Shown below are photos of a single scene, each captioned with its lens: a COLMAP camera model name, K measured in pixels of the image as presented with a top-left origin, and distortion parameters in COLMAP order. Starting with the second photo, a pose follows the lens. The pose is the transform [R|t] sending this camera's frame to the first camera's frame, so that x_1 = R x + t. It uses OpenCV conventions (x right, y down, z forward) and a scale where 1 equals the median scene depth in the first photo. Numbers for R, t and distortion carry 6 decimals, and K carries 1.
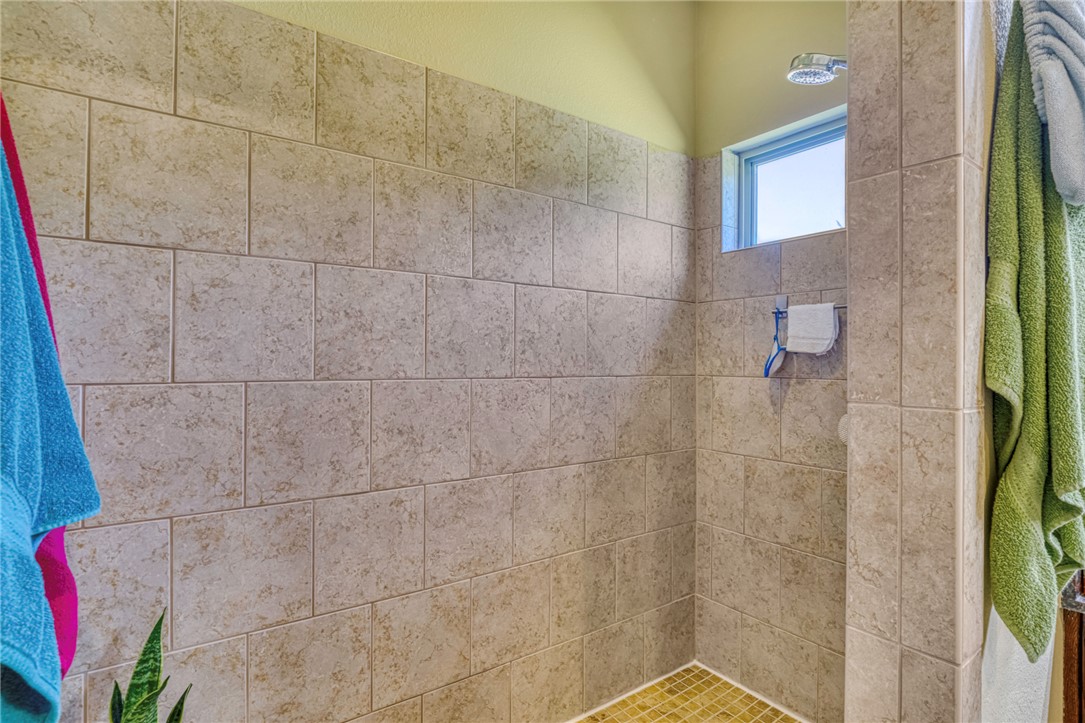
lens RADIAL K [[548.7, 0, 533.3], [0, 548.7, 358.6], [0, 0, 1]] dist [-0.007430, -0.000246]
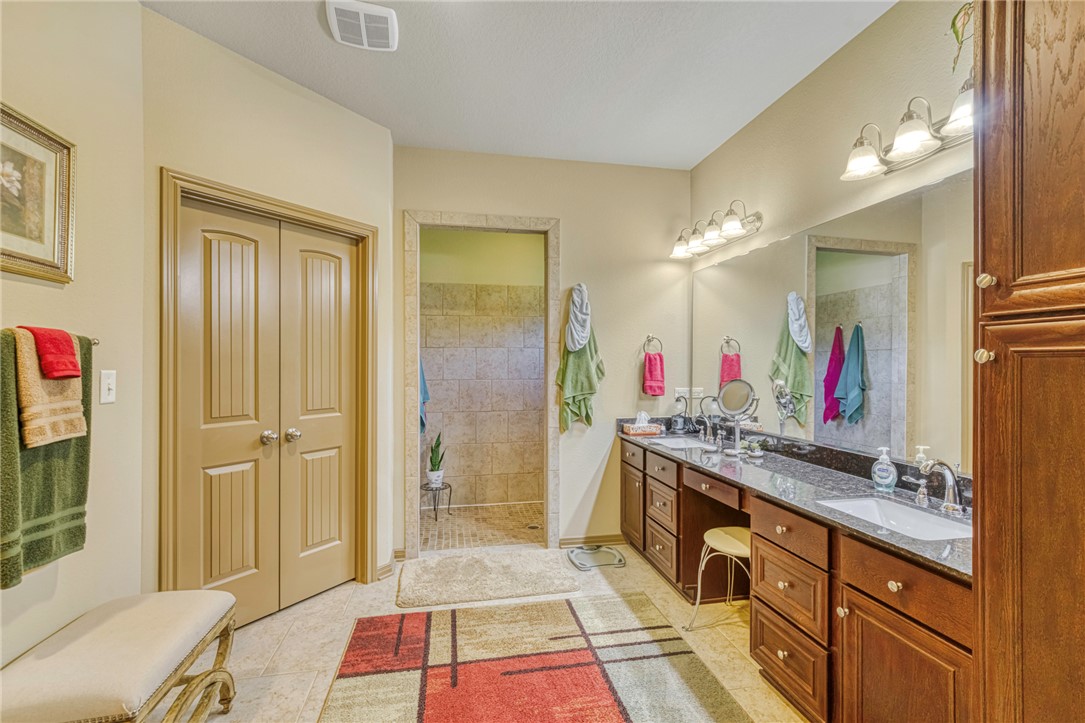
lens RADIAL K [[469.8, 0, 546.0], [0, 469.8, 362.7], [0, 0, 1]] dist [0.000561, 0.000006]
pose [[0.917429, -0.005658, -0.397860, 1.311828], [0.006989, 0.999974, 0.001896, -0.077715], [0.397839, -0.004520, 0.917444, -1.739313]]
